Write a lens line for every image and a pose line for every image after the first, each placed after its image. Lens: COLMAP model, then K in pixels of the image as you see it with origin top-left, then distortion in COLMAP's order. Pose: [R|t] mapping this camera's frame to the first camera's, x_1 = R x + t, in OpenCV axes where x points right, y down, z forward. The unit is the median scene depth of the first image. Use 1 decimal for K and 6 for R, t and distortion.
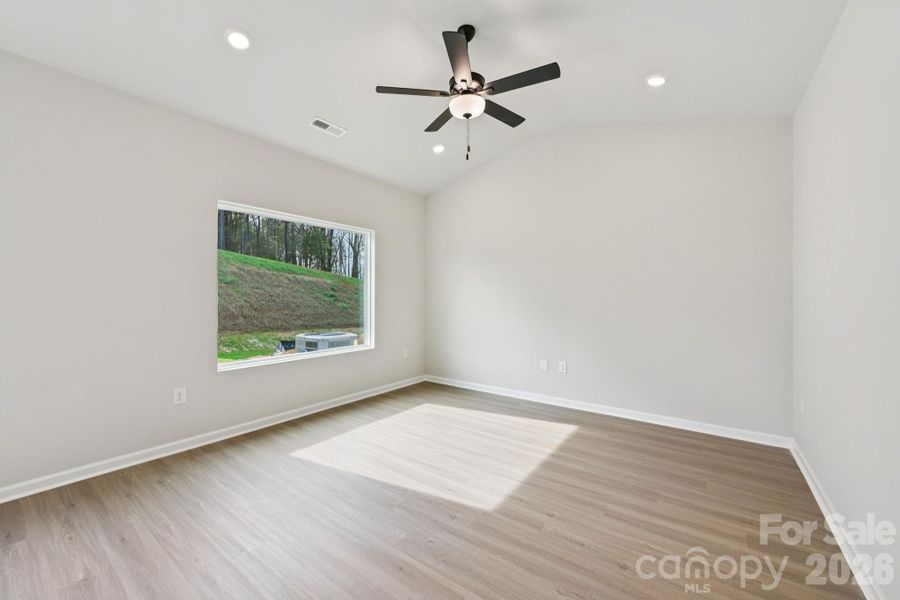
lens RADIAL K [[356.8, 0, 443.9], [0, 356.8, 297.3], [0, 0, 1]] dist [0.000873, 0.000171]
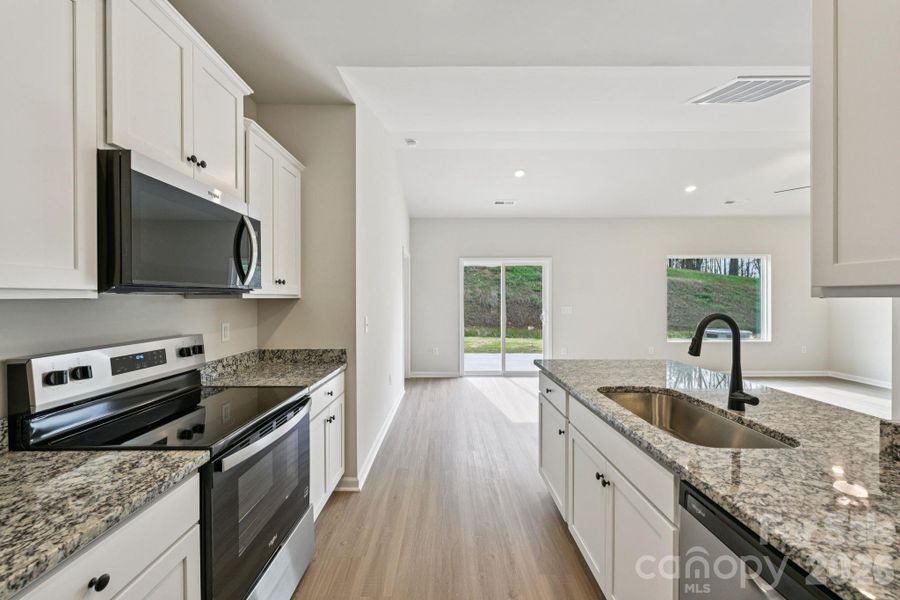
lens RADIAL K [[351.9, 0, 450.0], [0, 351.9, 300.0], [0, 0, 1]] dist [0.001439, 0.000340]
pose [[0.606382, 0.000146, -0.795173, 0.170604], [0.005185, 0.999978, 0.004137, -0.035252], [0.795157, -0.006631, 0.606368, -1.016381]]
